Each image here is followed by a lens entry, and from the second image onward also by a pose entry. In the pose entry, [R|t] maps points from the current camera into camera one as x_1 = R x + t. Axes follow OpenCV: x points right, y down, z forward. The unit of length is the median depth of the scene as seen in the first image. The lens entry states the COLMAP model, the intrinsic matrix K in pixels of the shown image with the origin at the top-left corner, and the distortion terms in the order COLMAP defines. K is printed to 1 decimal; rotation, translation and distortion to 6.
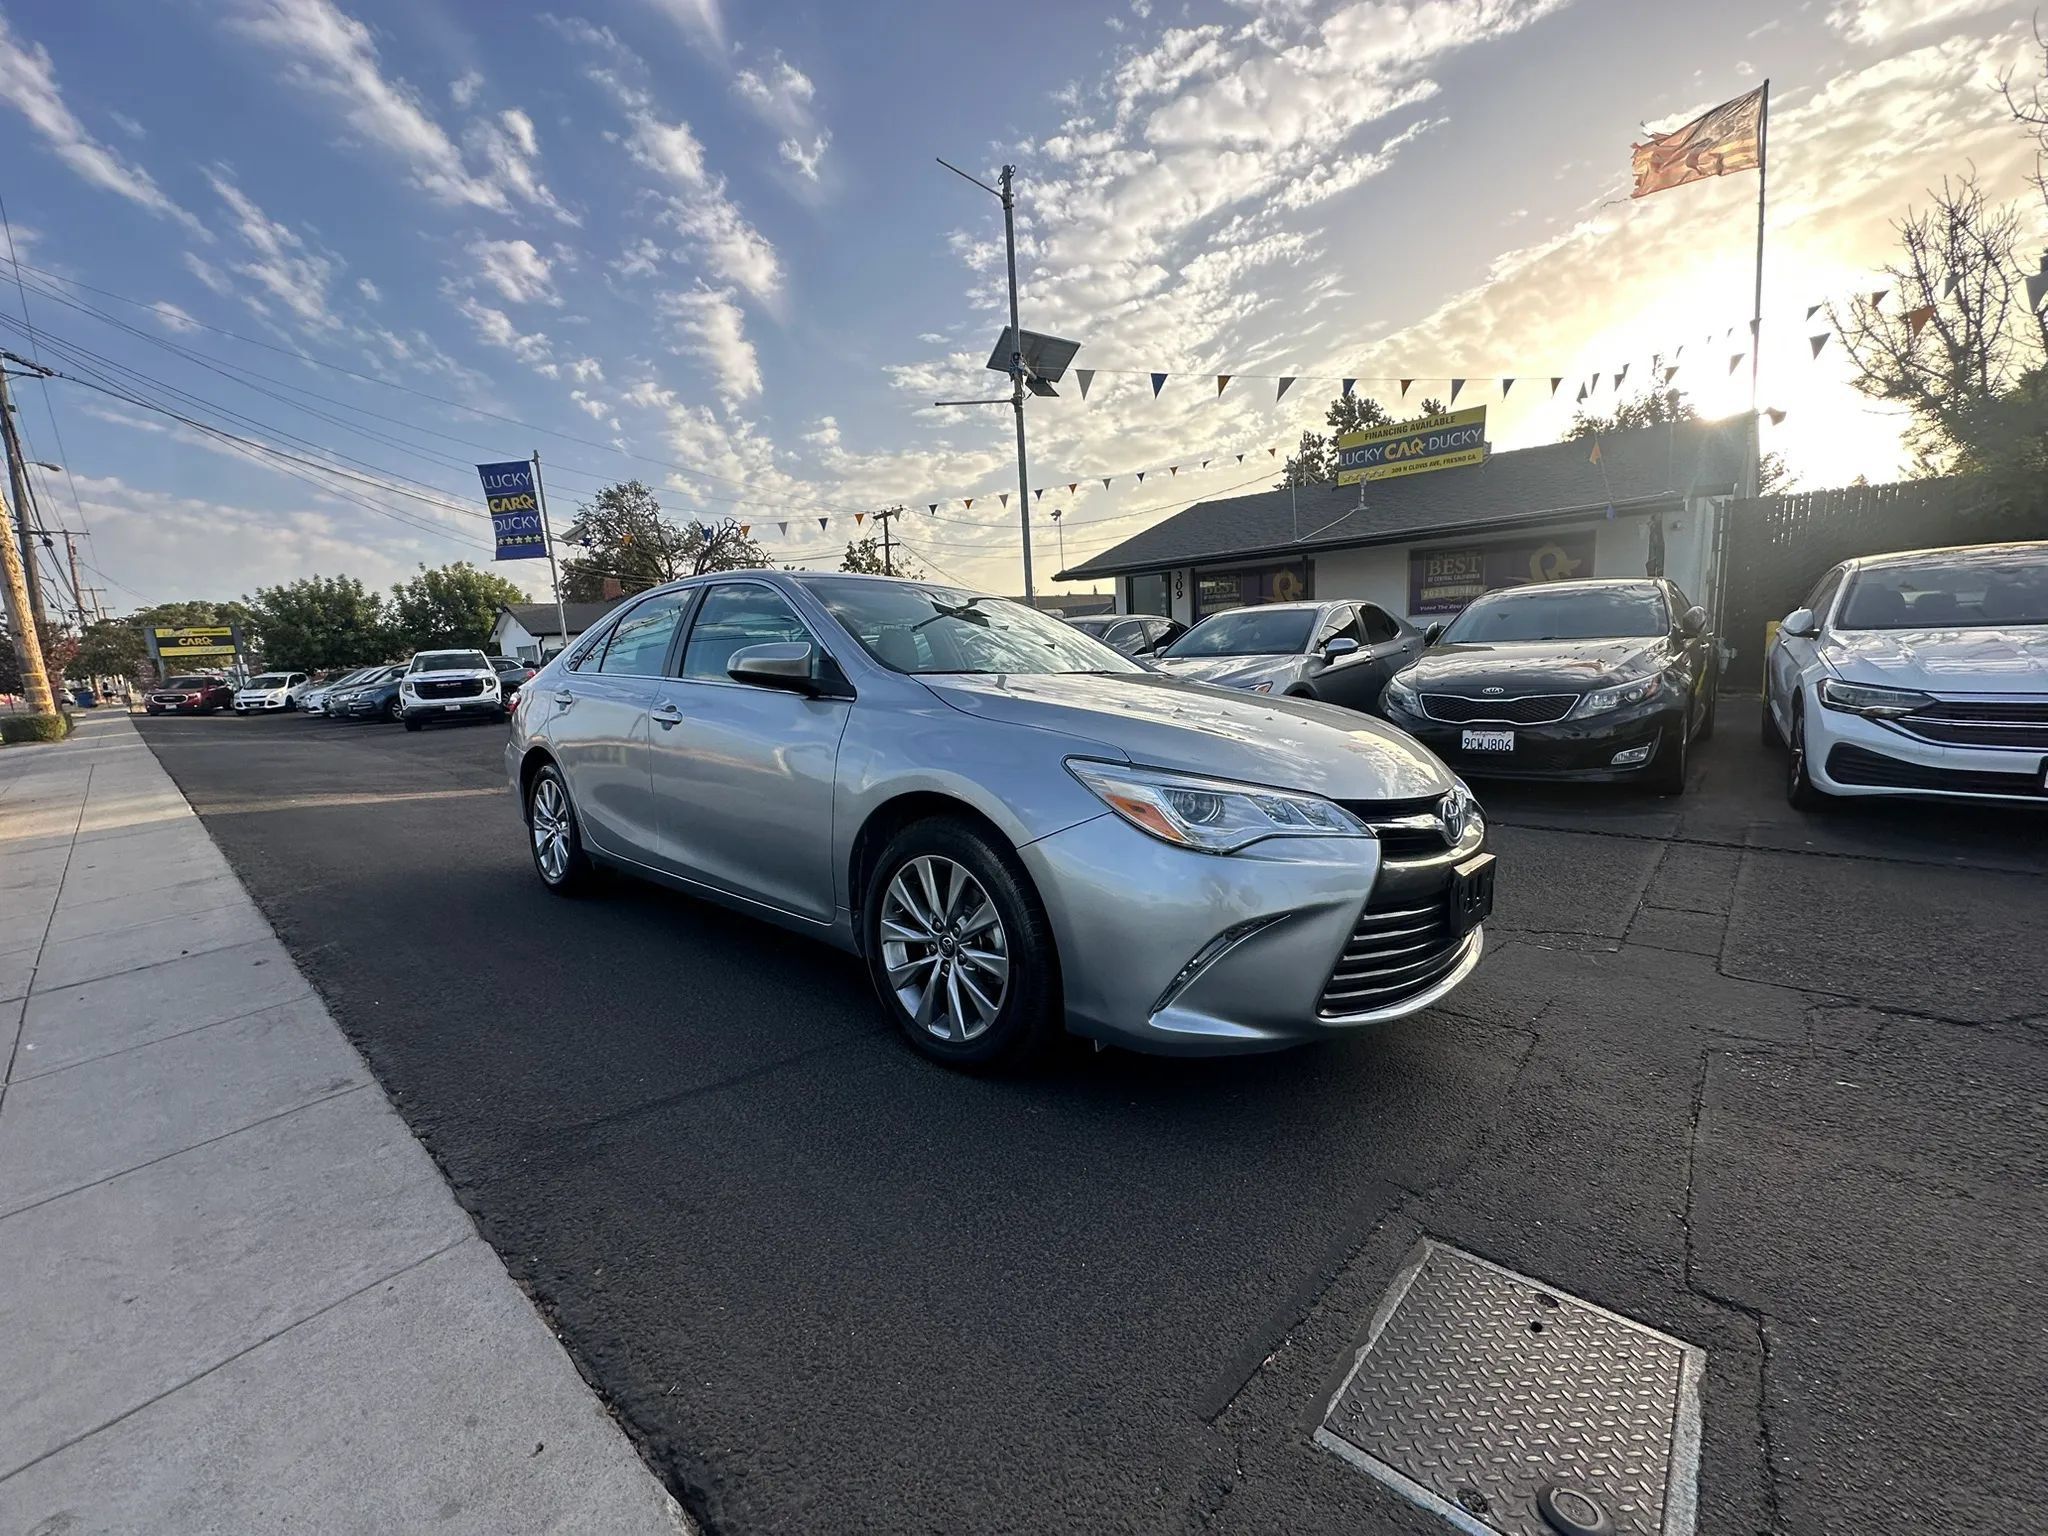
lens RADIAL K [[820.7, 0, 1019.6], [0, 820.7, 766.8], [0, 0, 1]] dist [-0.004330, 0.000704]
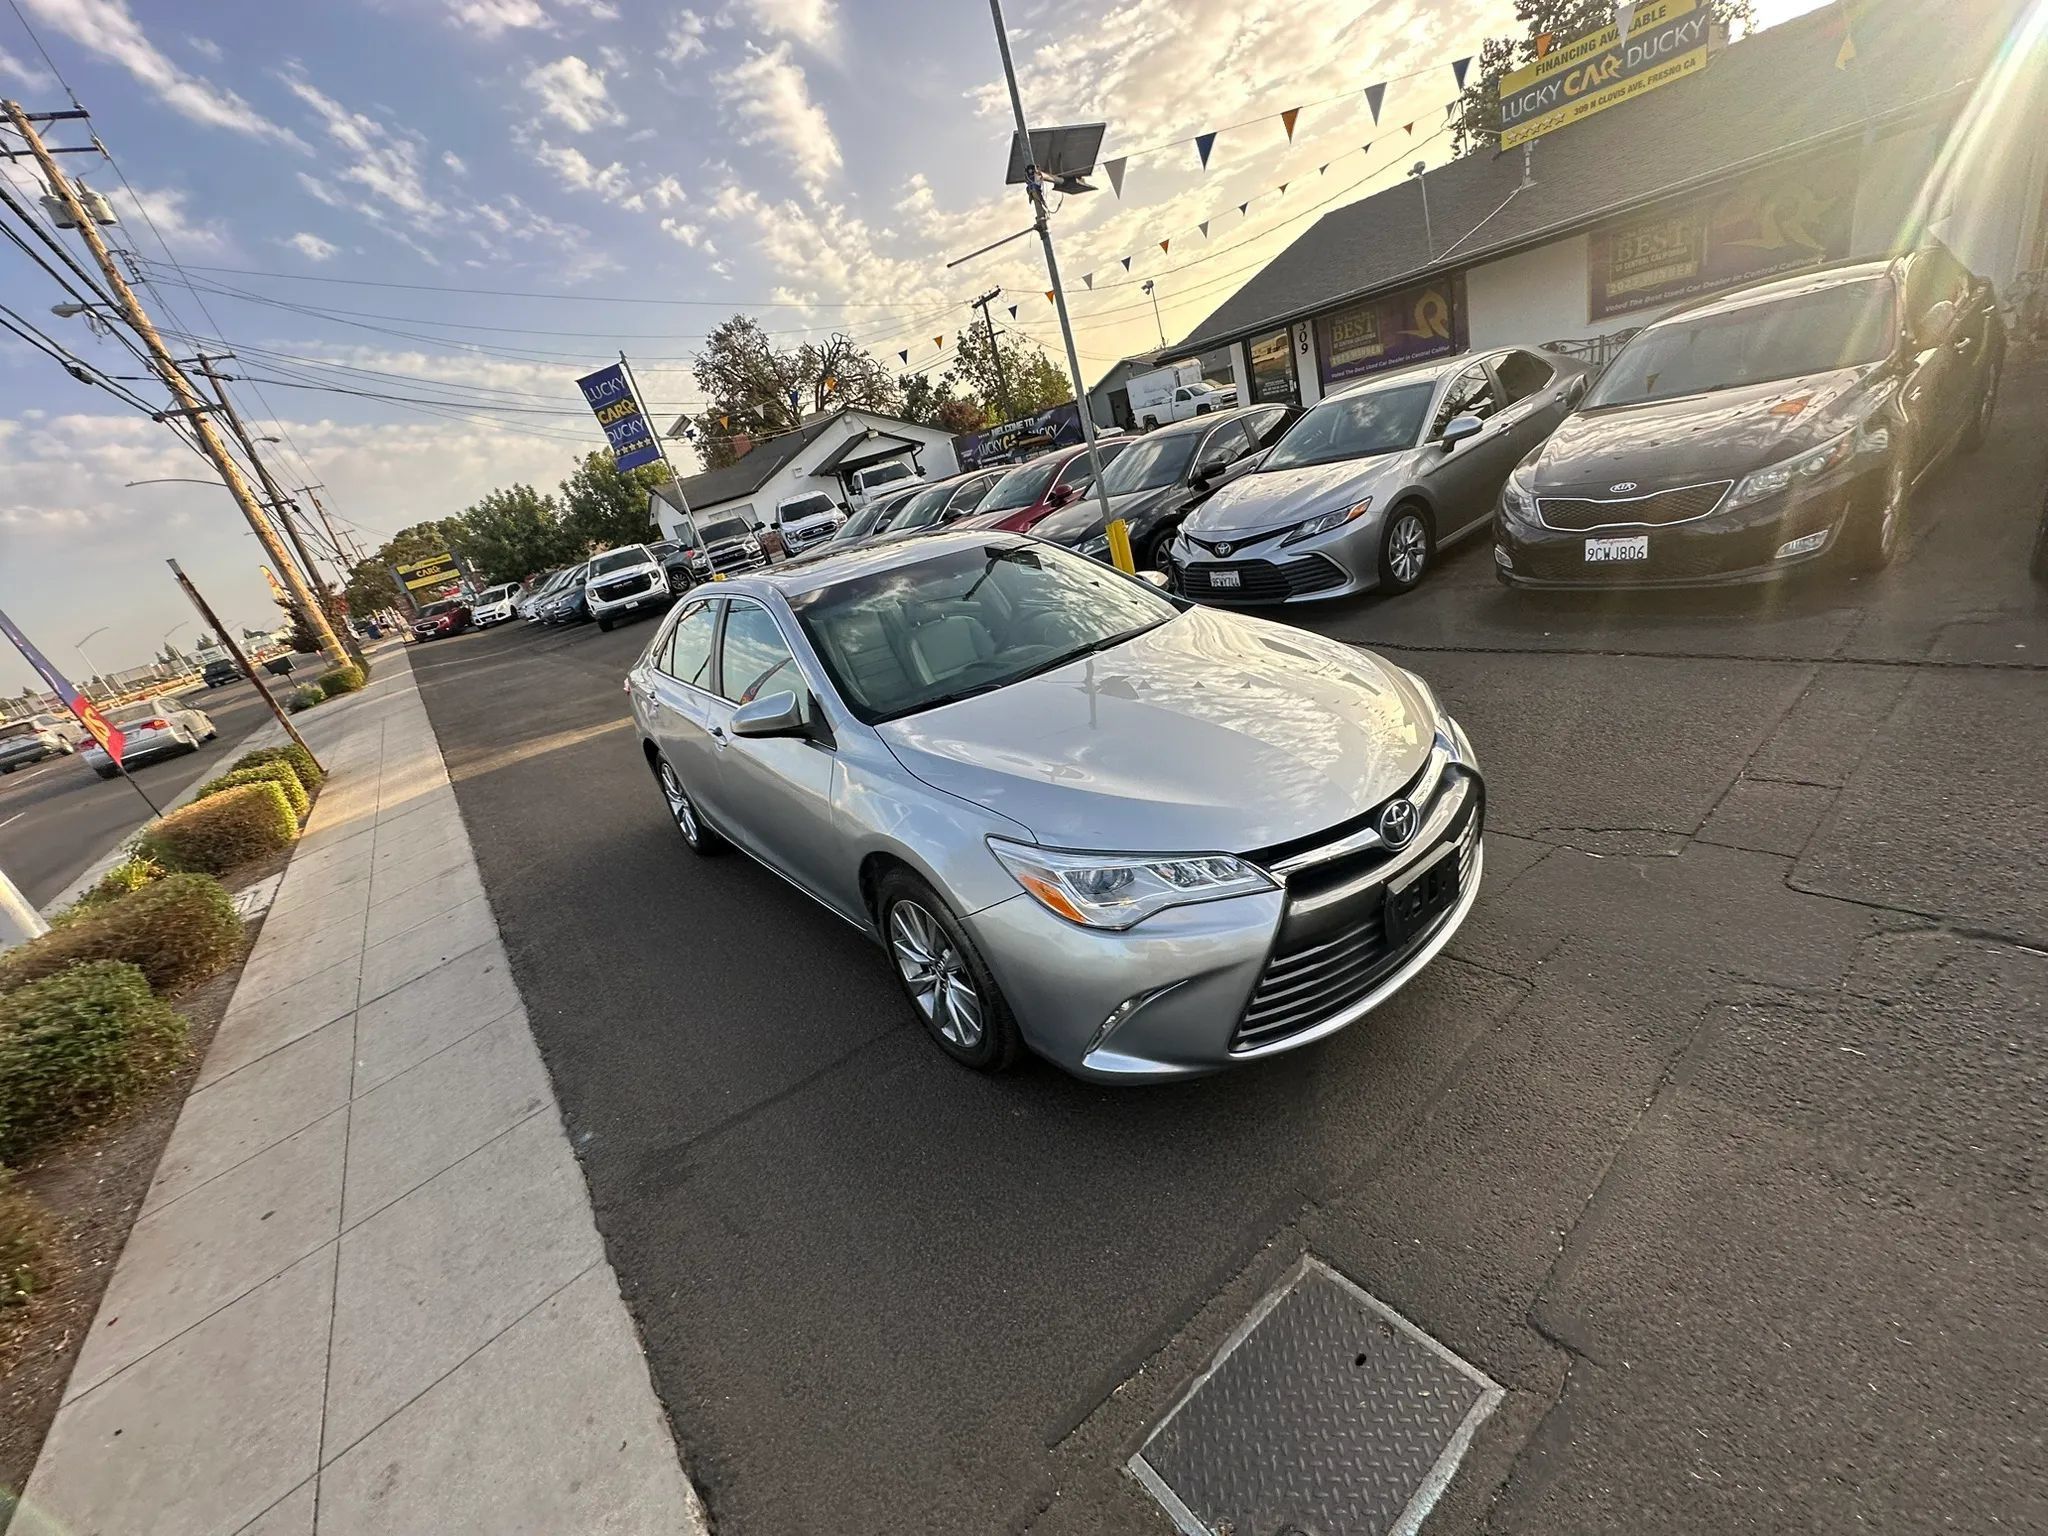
lens RADIAL K [[820.7, 0, 1017.6], [0, 820.7, 765.4], [0, 0, 1]] dist [-0.004330, 0.000704]
pose [[0.965772, -0.121916, -0.228956, 0.097249], [0.176544, 0.955623, 0.235834, -0.096093], [0.190043, -0.268183, 0.944437, 0.000622]]
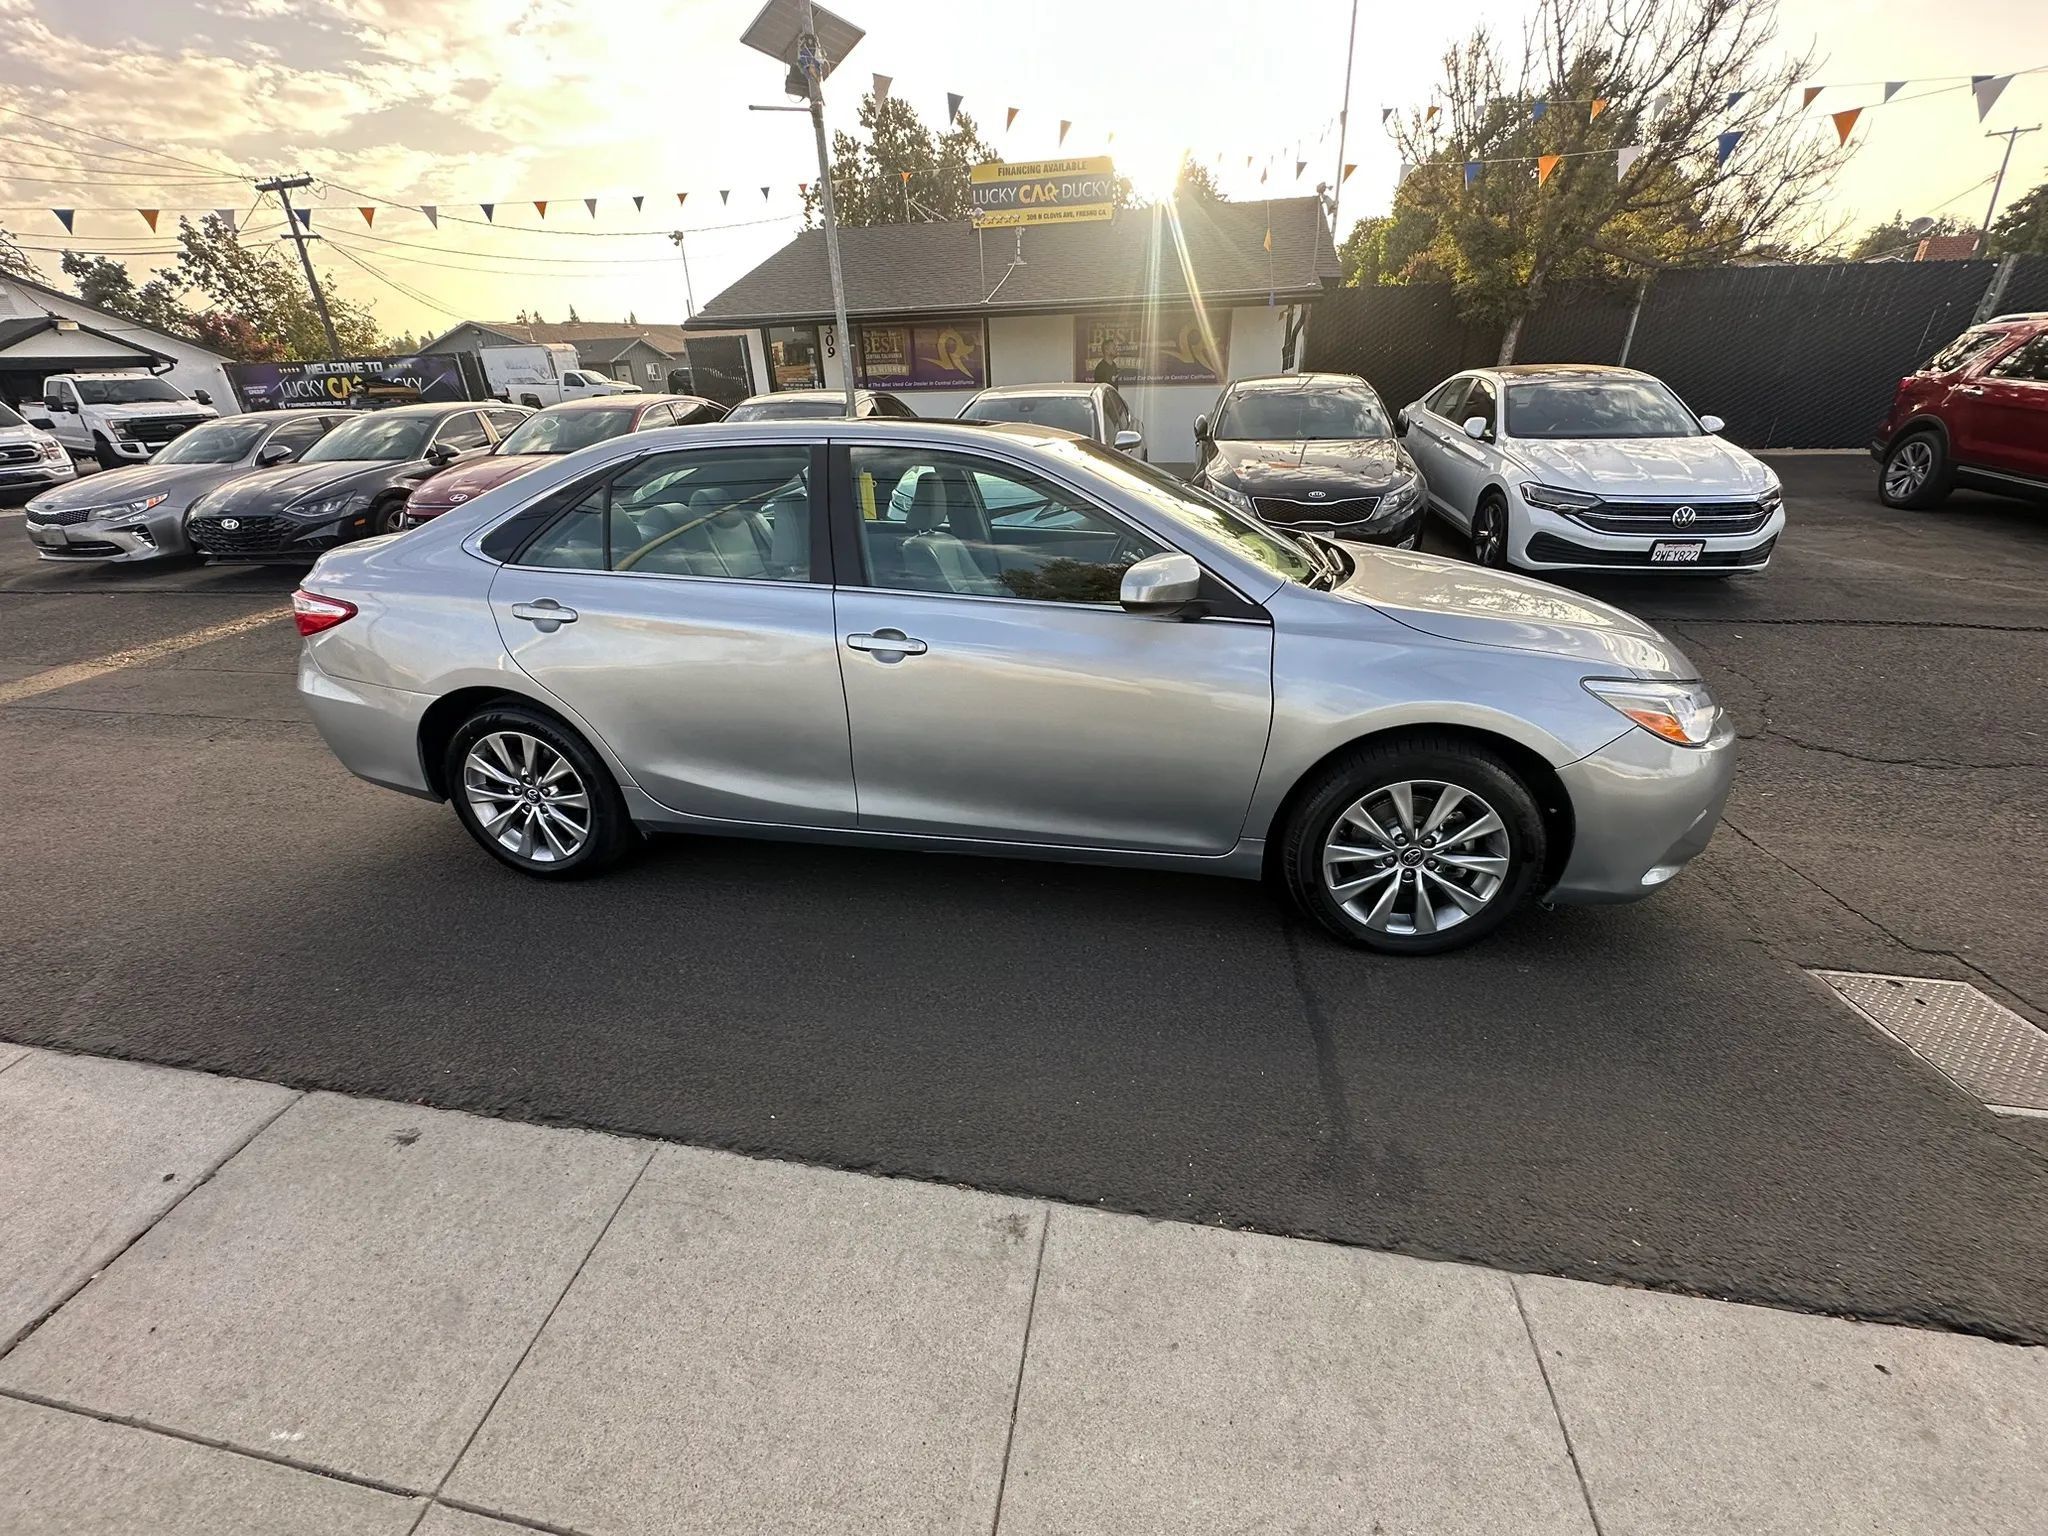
lens RADIAL K [[818.0, 0, 1021.7], [0, 818.0, 773.5], [0, 0, 1]] dist [-0.002328, 0.000259]
pose [[0.854646, -0.212098, 0.473915, -0.310276], [0.065108, 0.949333, 0.307455, -0.076098], [-0.515113, -0.231909, 0.825152, 0.124482]]
